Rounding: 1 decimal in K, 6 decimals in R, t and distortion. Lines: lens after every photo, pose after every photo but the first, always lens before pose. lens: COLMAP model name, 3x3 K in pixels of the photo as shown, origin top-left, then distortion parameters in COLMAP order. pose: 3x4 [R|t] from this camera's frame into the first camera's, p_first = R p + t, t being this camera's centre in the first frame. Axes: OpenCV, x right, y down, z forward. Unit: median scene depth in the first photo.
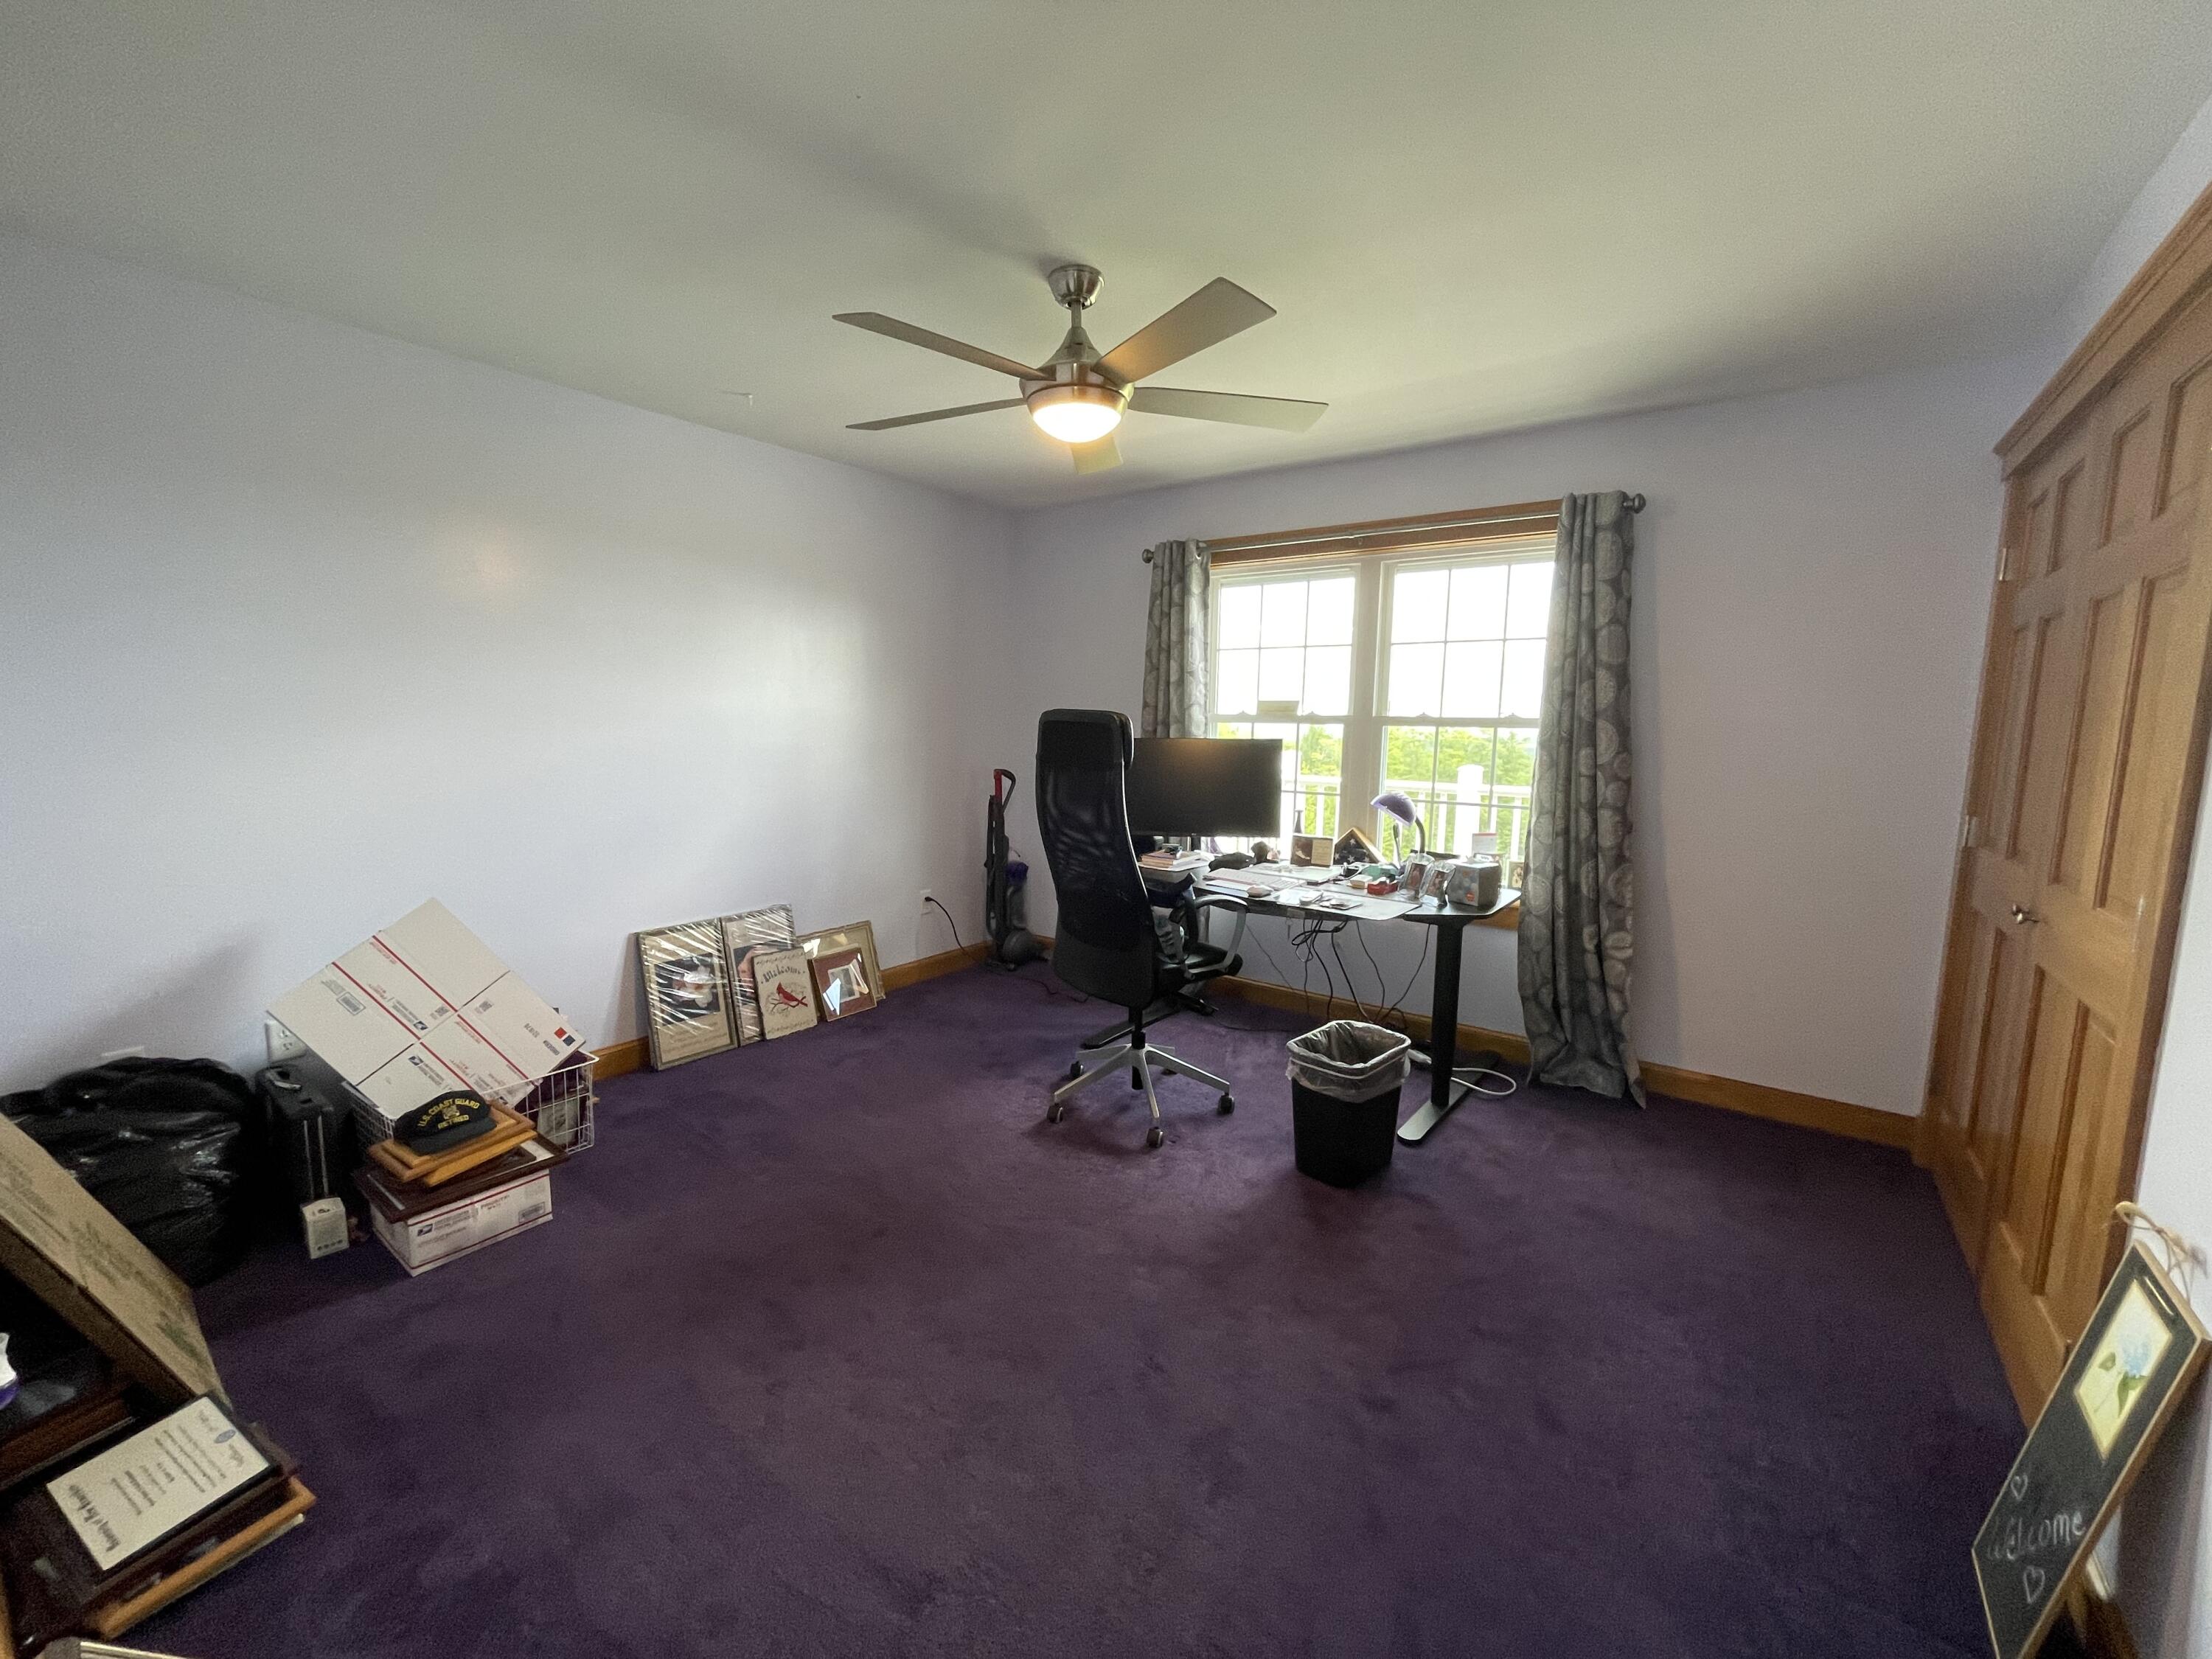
lens RADIAL K [[890.6, 0, 1099.9], [0, 890.6, 826.2], [0, 0, 1]] dist [-0.007346, 0.000407]
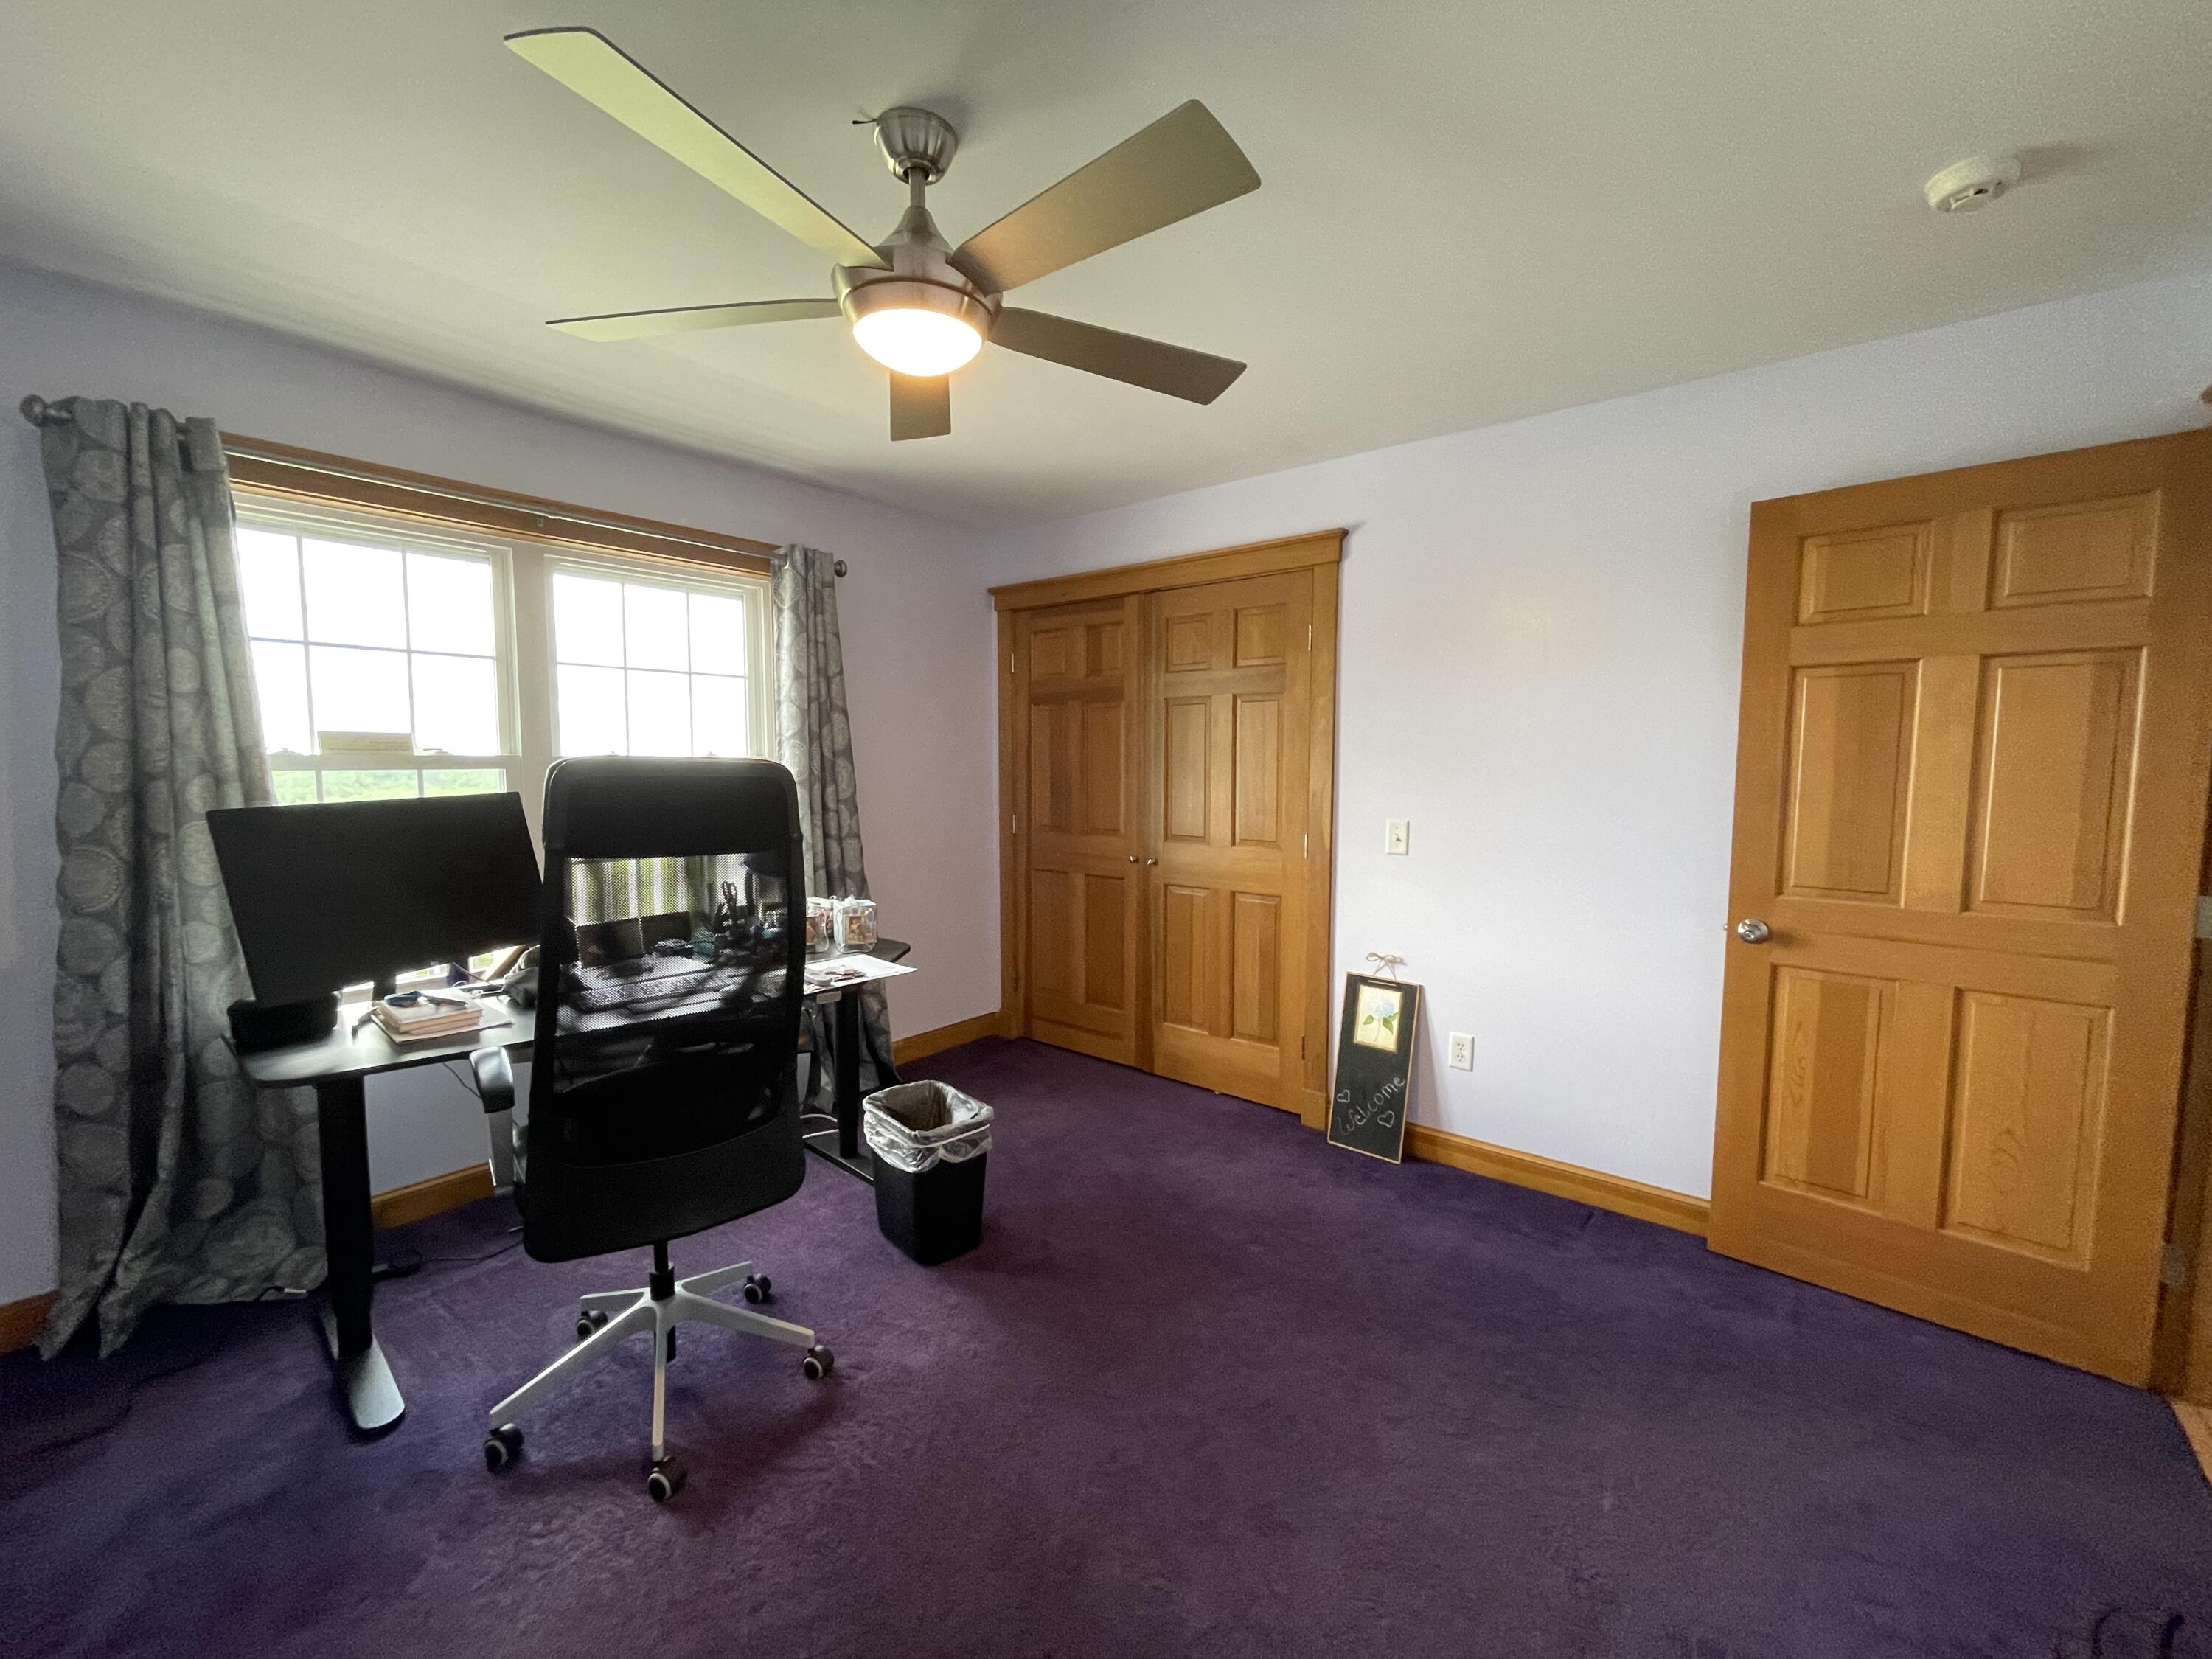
lens RADIAL K [[890.6, 0, 1095.5], [0, 890.6, 830.5], [0, 0, 1]] dist [-0.007346, 0.000407]
pose [[0.043812, -0.094368, 0.994573, -0.449483], [0.118018, 0.989047, 0.088645, -0.077786], [-0.992045, 0.113494, 0.054469, 0.535470]]
